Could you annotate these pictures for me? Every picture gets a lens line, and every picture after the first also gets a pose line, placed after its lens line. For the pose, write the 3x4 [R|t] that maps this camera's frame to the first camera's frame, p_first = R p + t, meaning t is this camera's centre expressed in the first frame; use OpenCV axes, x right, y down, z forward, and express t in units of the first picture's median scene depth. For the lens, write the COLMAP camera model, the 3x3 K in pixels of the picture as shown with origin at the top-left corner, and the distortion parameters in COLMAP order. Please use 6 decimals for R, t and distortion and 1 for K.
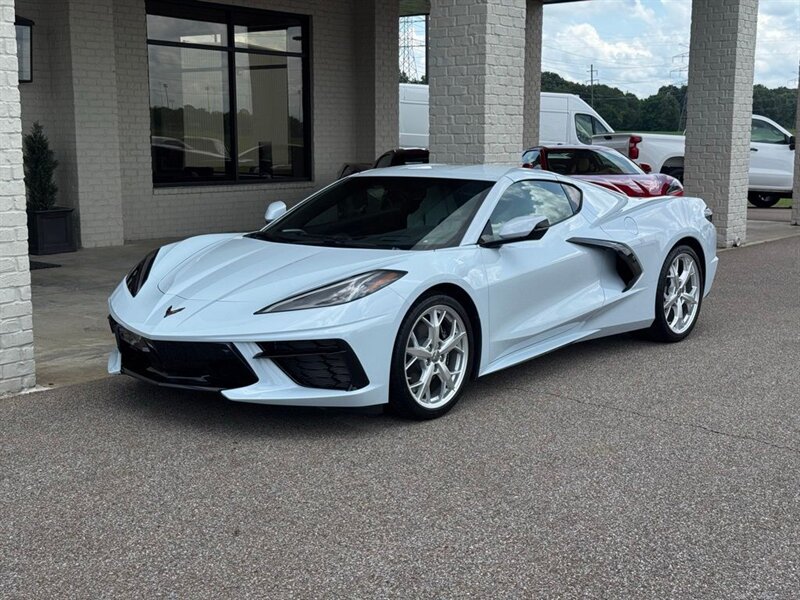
lens RADIAL K [[1105.3, 0, 401.4], [0, 1105.3, 299.1], [0, 0, 1]] dist [0.207923, -0.447498]
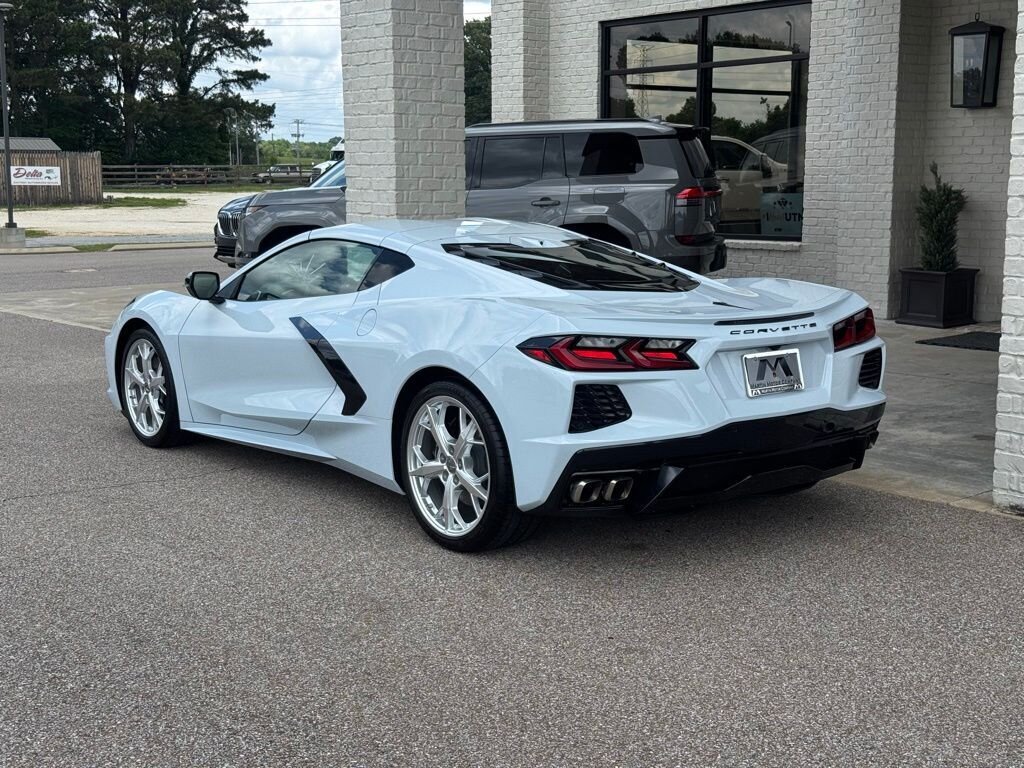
lens RADIAL K [[1414.8, 0, 513.8], [0, 1414.8, 382.9], [0, 0, 1]] dist [0.207923, -0.447498]
pose [[-0.205047, 0.147287, -0.967606, 0.850518], [-0.141862, 0.973700, 0.178277, -0.163255], [0.968417, 0.173822, -0.178760, 1.051453]]
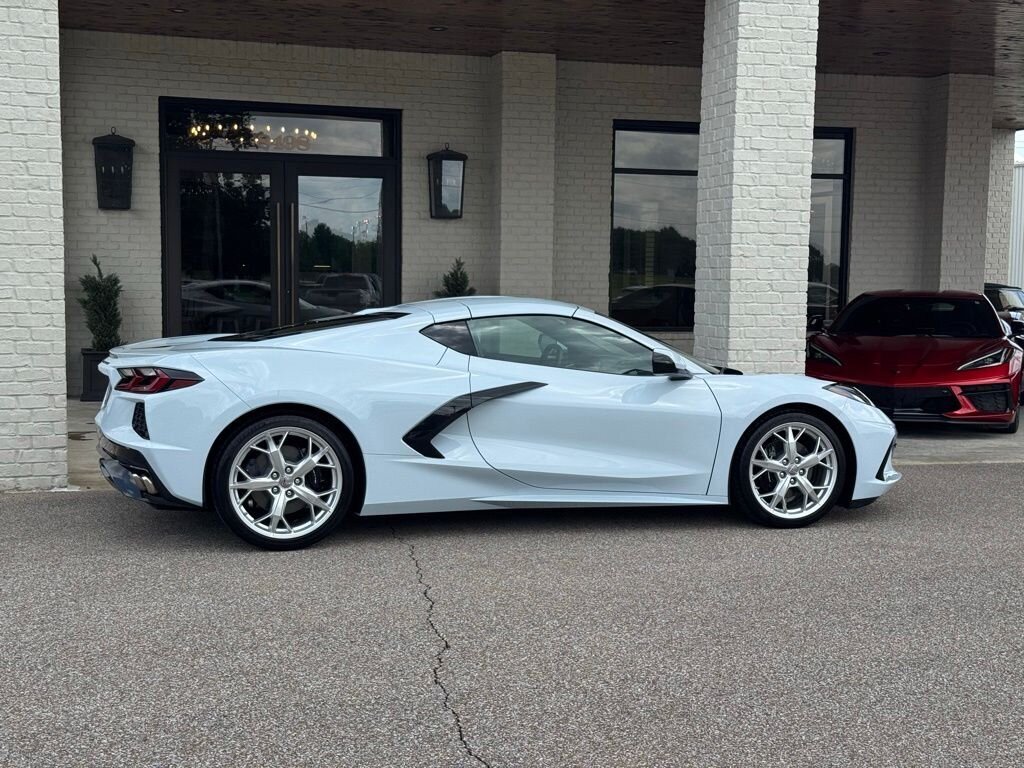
lens RADIAL K [[1414.8, 0, 513.8], [0, 1414.8, 382.9], [0, 0, 1]] dist [0.207923, -0.447498]
pose [[0.818507, 0.053440, -0.572006, 0.628585], [-0.096346, 0.994332, -0.044970, -0.001985], [0.566360, 0.091919, 0.819016, 0.065008]]
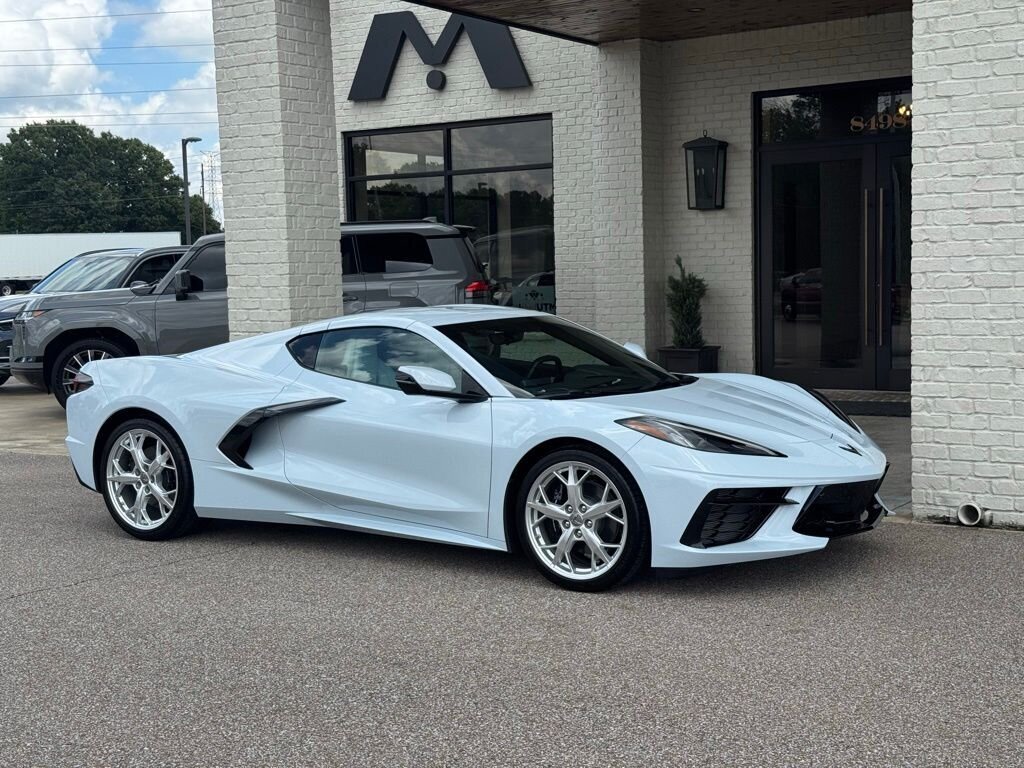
lens RADIAL K [[1415.9, 0, 512.0], [0, 1415.9, 384.0], [0, 0, 1]] dist [0.205839, -0.455771]
pose [[0.089575, 0.081239, -0.992661, 0.983123], [-0.122145, 0.990041, 0.070002, -0.123235], [0.988462, 0.114979, 0.098606, 0.809758]]
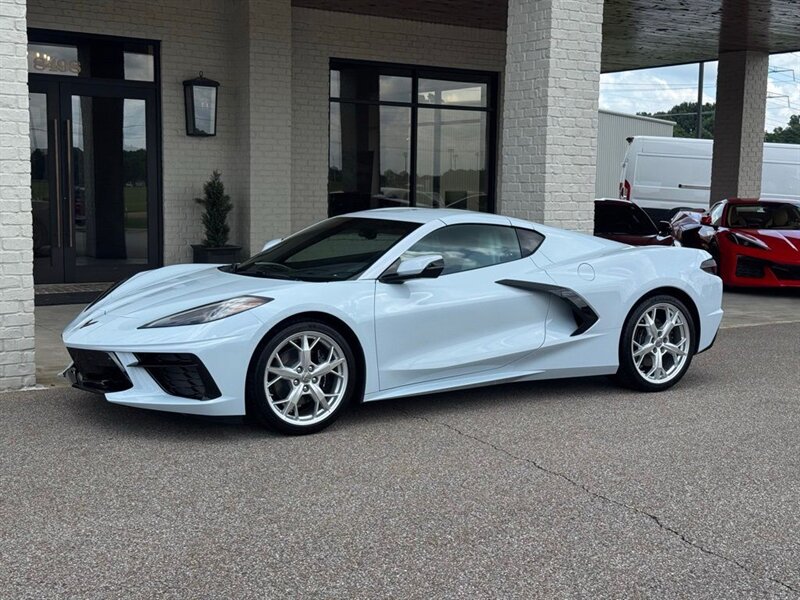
lens RADIAL K [[1104.4, 0, 399.0], [0, 1104.4, 297.9], [0, 0, 1]] dist [0.195983, -0.384027]
pose [[0.953514, 0.045169, -0.297945, 0.293897], [-0.059505, 0.997457, -0.039219, 0.006727], [0.295415, 0.055125, 0.953777, -0.016015]]
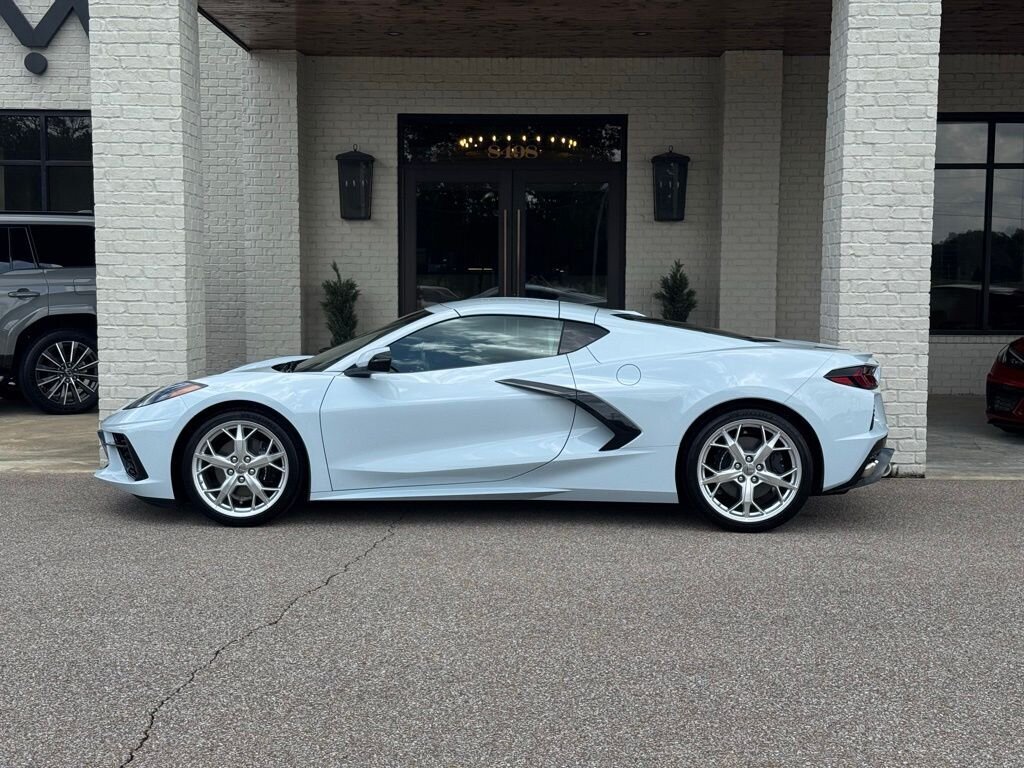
lens RADIAL K [[1413.6, 0, 510.7], [0, 1413.6, 381.3], [0, 0, 1]] dist [0.195983, -0.384027]
pose [[0.607785, 0.063551, -0.791555, 0.846930], [-0.122502, 0.992364, -0.014388, -0.029382], [0.784596, 0.105712, 0.610929, 0.235773]]
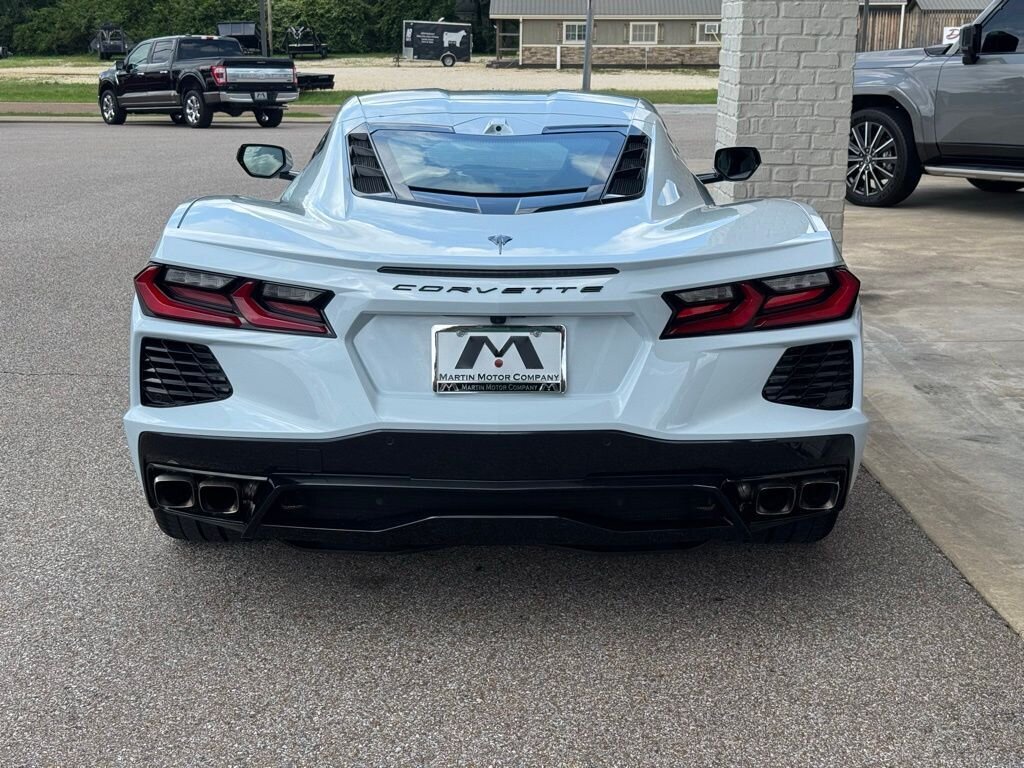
lens RADIAL K [[1414.8, 0, 513.8], [0, 1414.8, 382.9], [0, 0, 1]] dist [0.207923, -0.447498]
pose [[-0.764486, 0.152268, -0.626399, 0.446701], [-0.098719, 0.932588, 0.347179, -0.200246], [0.637037, 0.327251, -0.697919, 1.327613]]
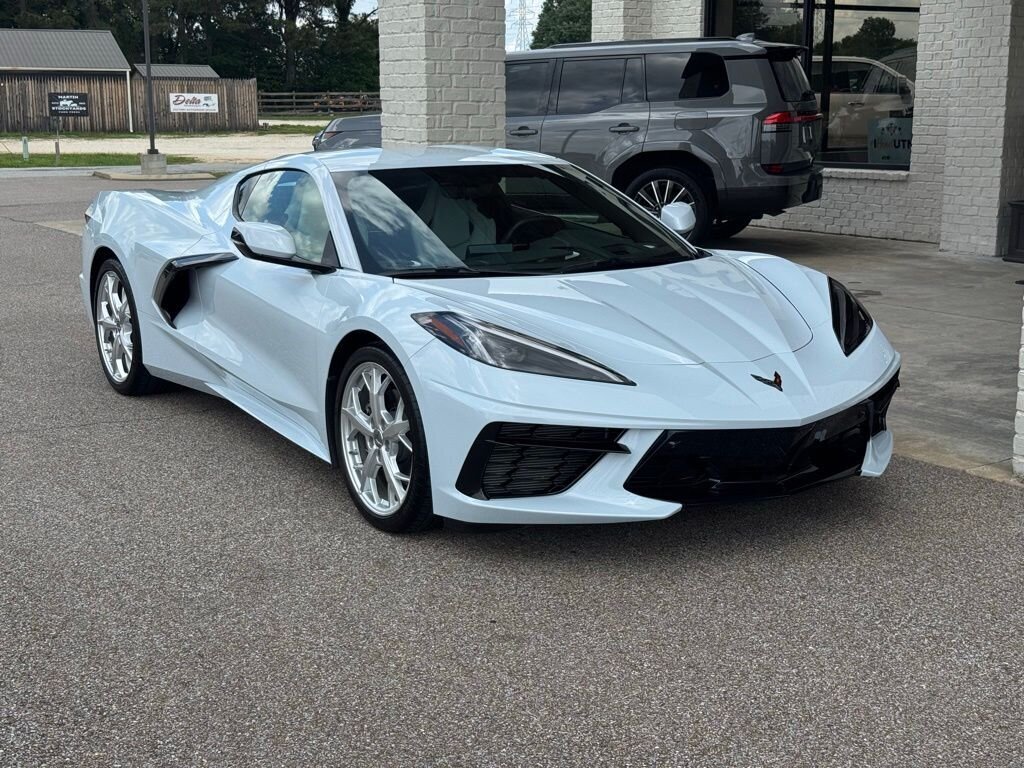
lens RADIAL K [[1414.8, 0, 513.8], [0, 1414.8, 382.9], [0, 0, 1]] dist [0.207923, -0.447498]
pose [[-0.315847, 0.189284, -0.929738, 0.762424], [-0.137009, 0.960530, 0.242097, -0.171925], [0.938866, 0.203848, -0.277447, 1.129864]]
